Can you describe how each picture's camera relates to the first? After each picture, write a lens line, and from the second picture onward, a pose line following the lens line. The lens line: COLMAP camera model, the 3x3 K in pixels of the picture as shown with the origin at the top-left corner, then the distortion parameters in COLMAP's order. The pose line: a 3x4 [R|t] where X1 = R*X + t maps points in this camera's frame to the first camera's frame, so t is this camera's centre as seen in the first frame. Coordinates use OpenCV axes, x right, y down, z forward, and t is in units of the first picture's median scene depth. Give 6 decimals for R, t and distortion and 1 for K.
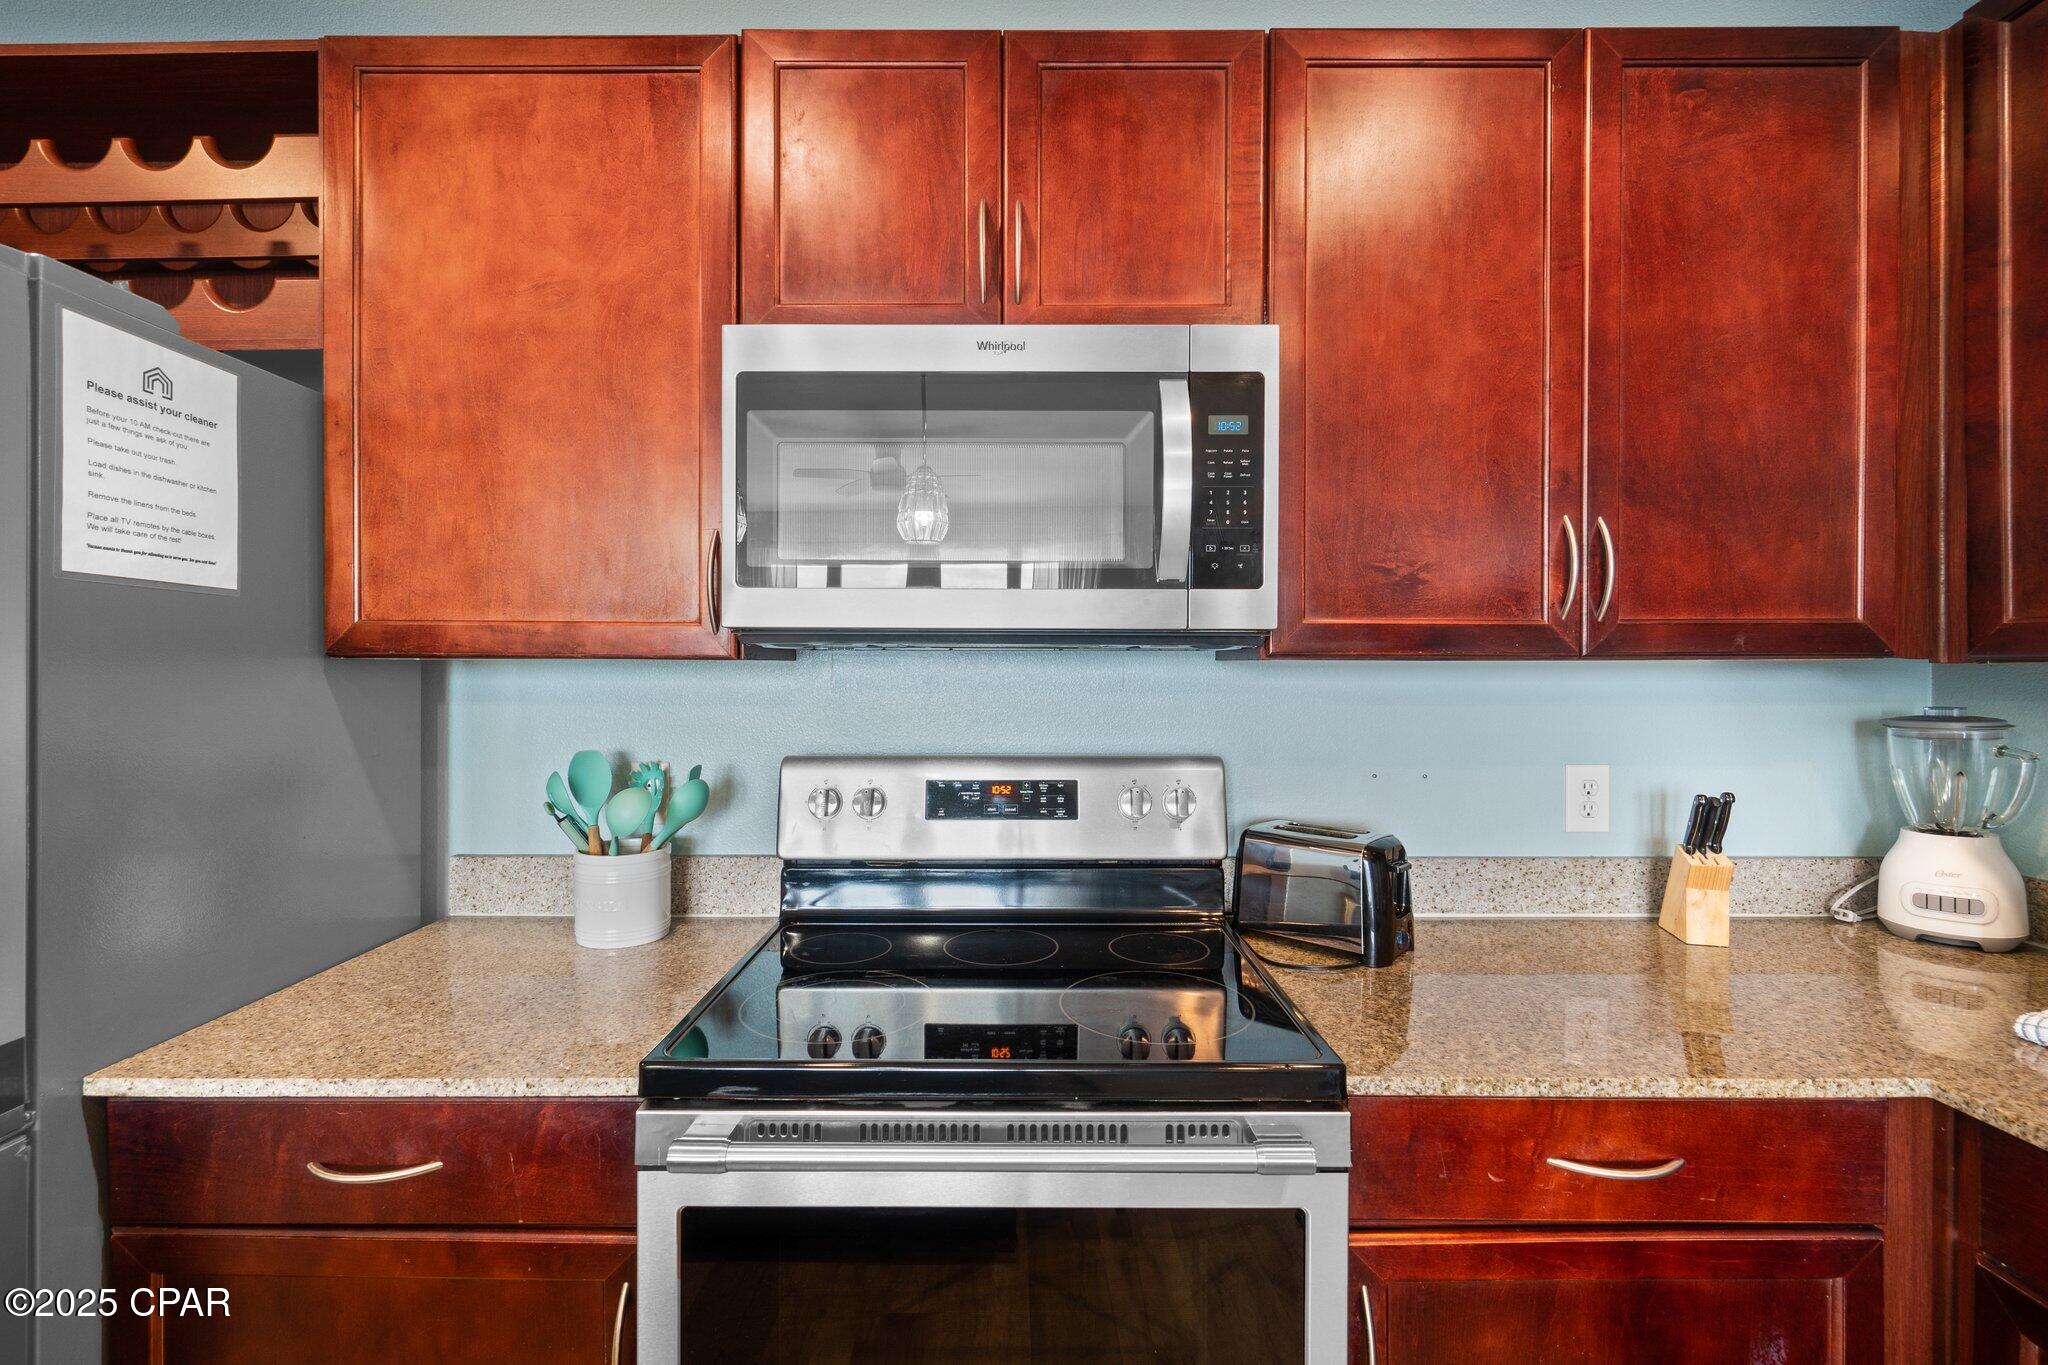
lens RADIAL K [[904.8, 0, 1024.0], [0, 904.8, 682.5], [0, 0, 1]] dist [-0.000296, -0.000042]
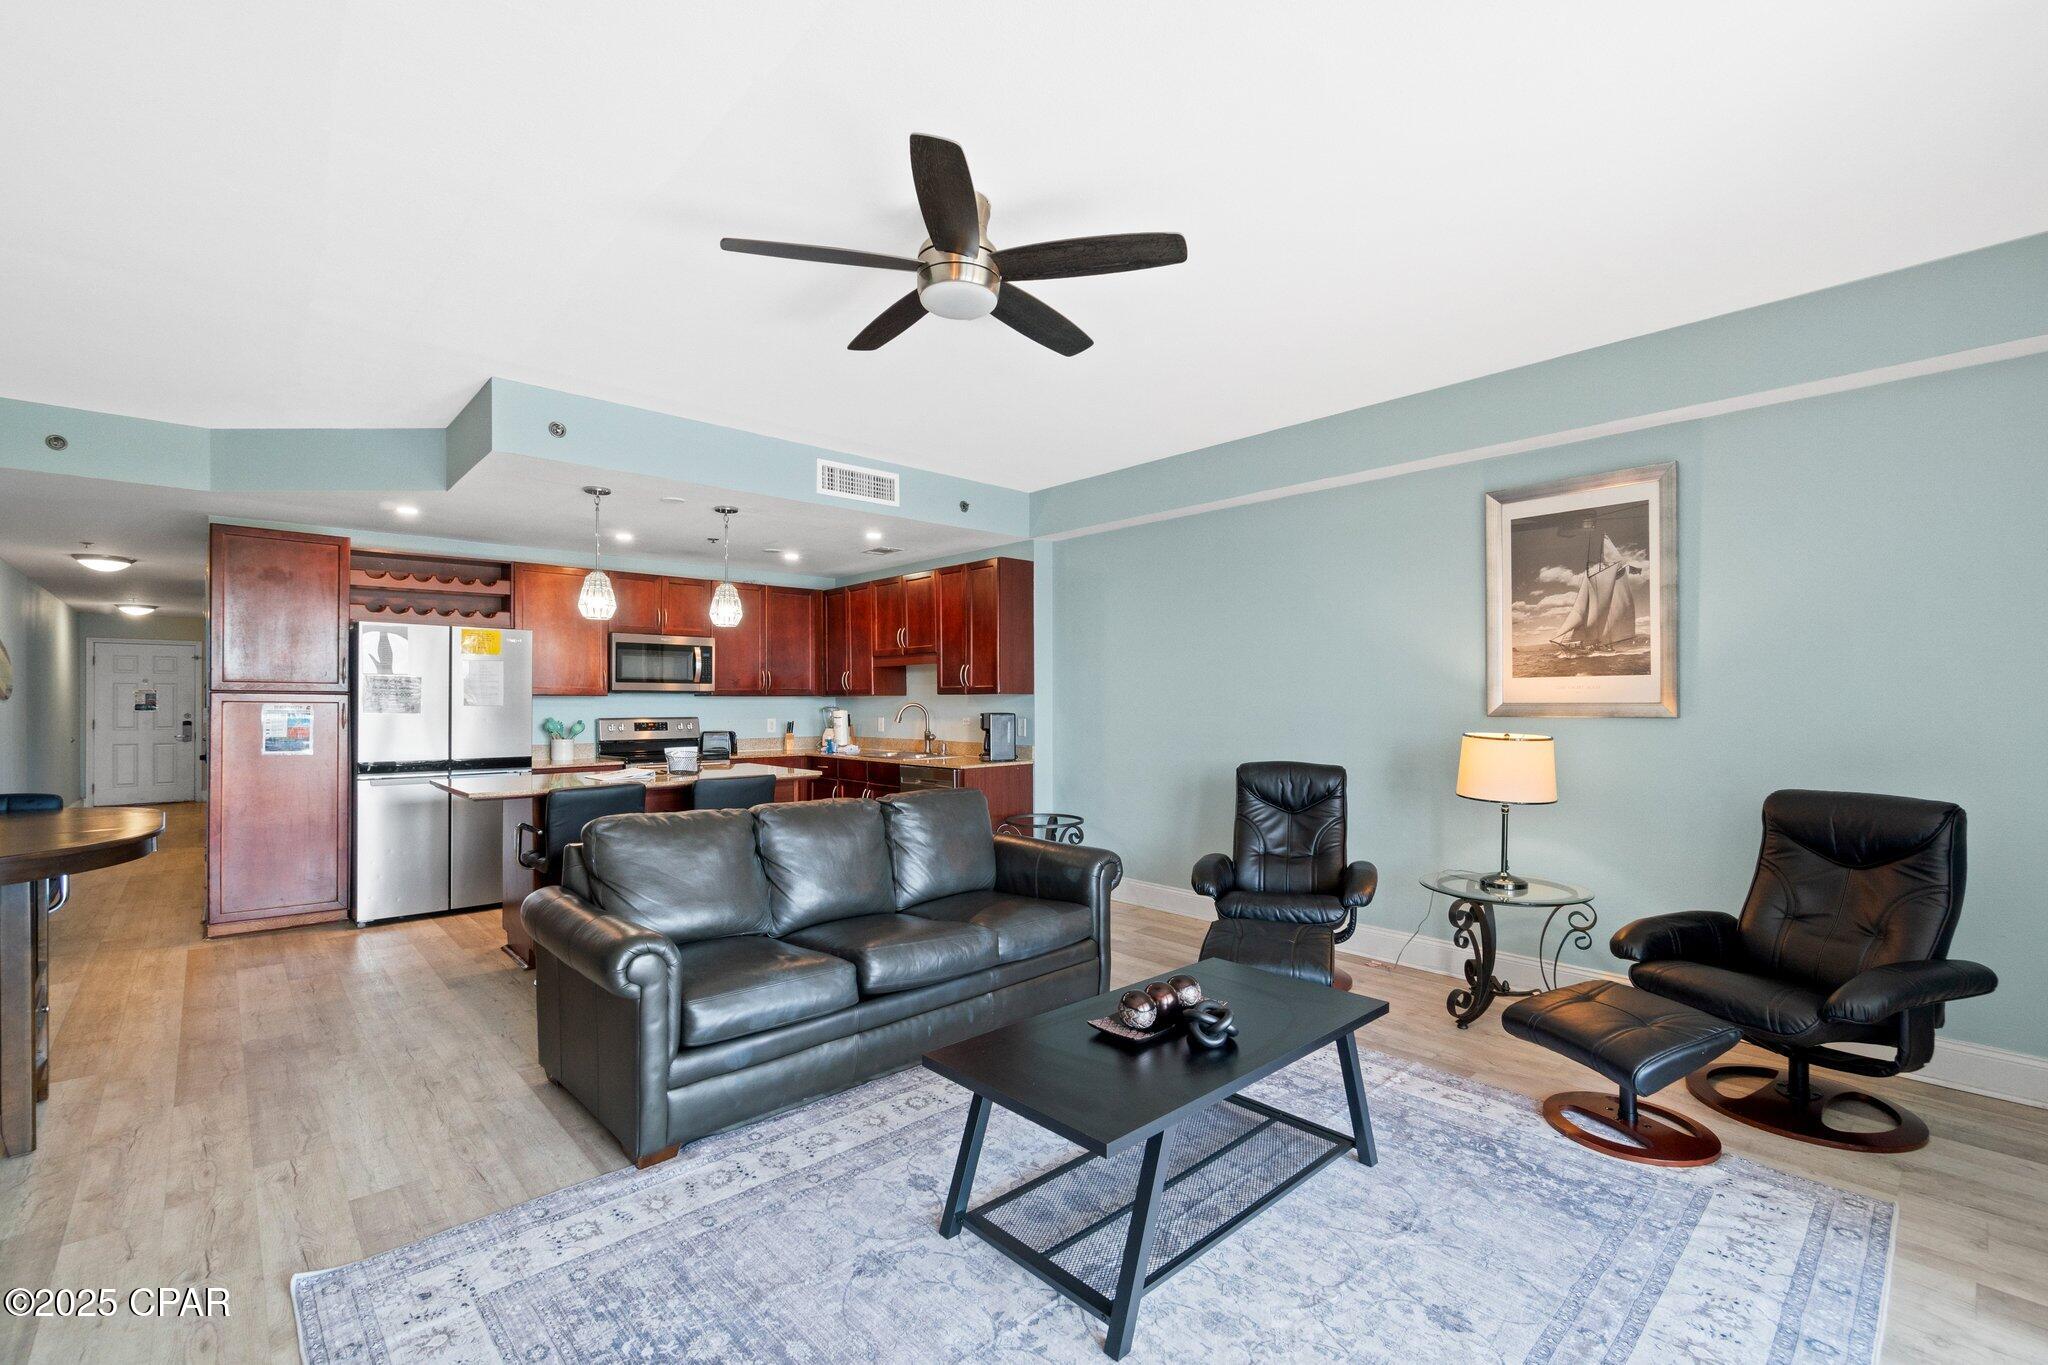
lens RADIAL K [[891.2, 0, 1016.3], [0, 891.2, 701.4], [0, 0, 1]] dist [-0.002470, -0.000329]
pose [[0.728471, -0.003780, 0.685067, -2.032798], [0.005999, 0.999982, -0.000861, 0.019685], [-0.685051, 0.004737, 0.728480, -4.082067]]
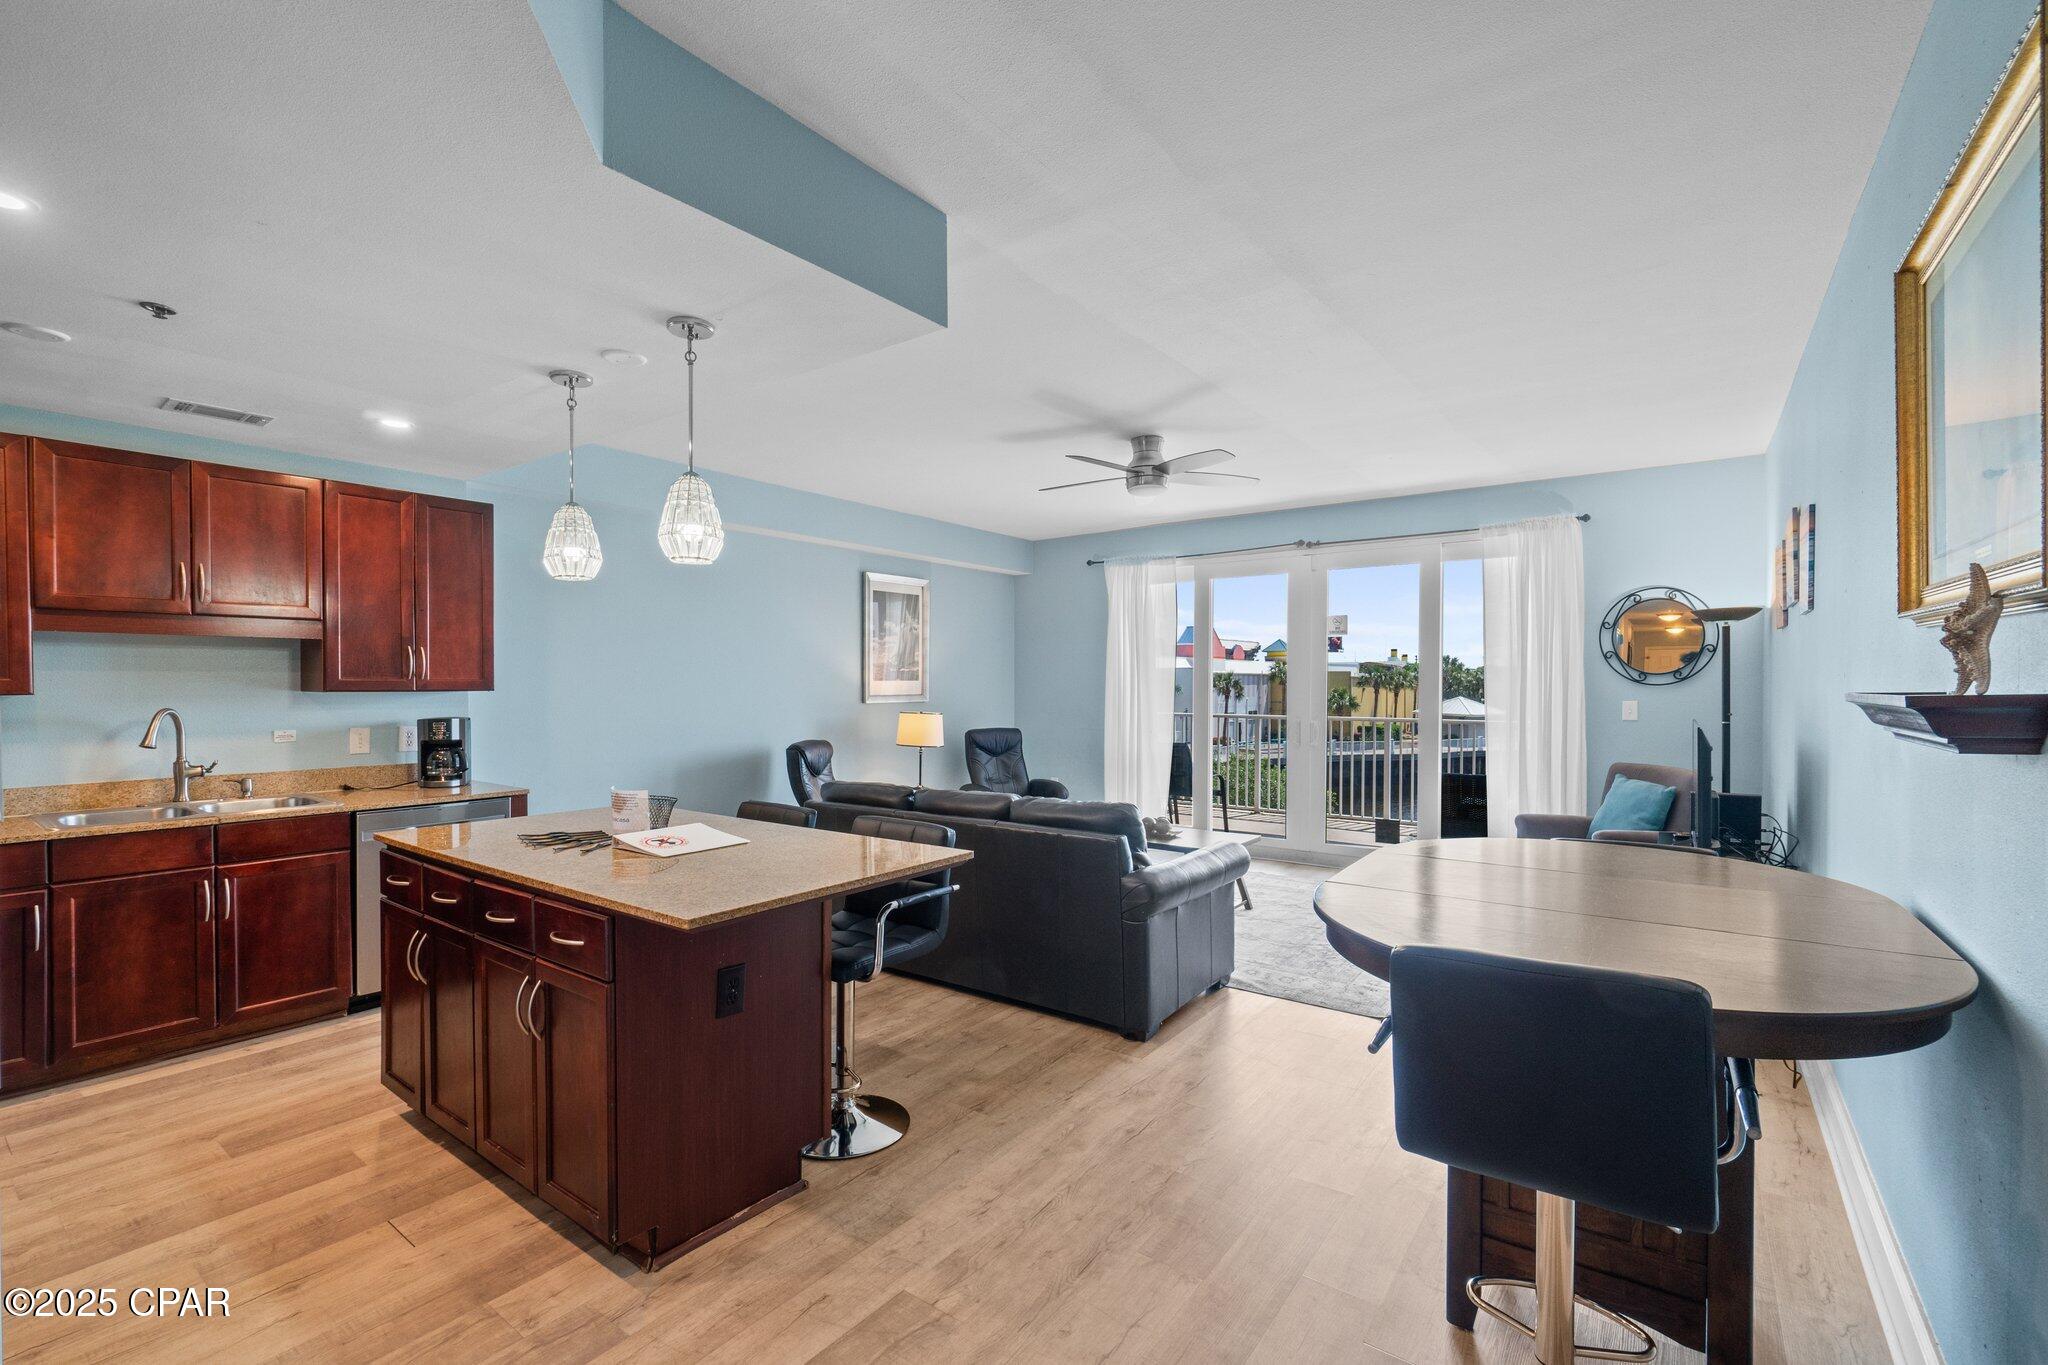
lens RADIAL K [[882.6, 0, 1018.3], [0, 882.6, 683.1], [0, 0, 1]] dist [-0.004335, -0.000090]
pose [[-0.807526, -0.001580, 0.589829, -2.549832], [0.002352, 0.999980, 0.005899, -0.066649], [-0.589827, 0.006151, -0.807506, 0.726447]]
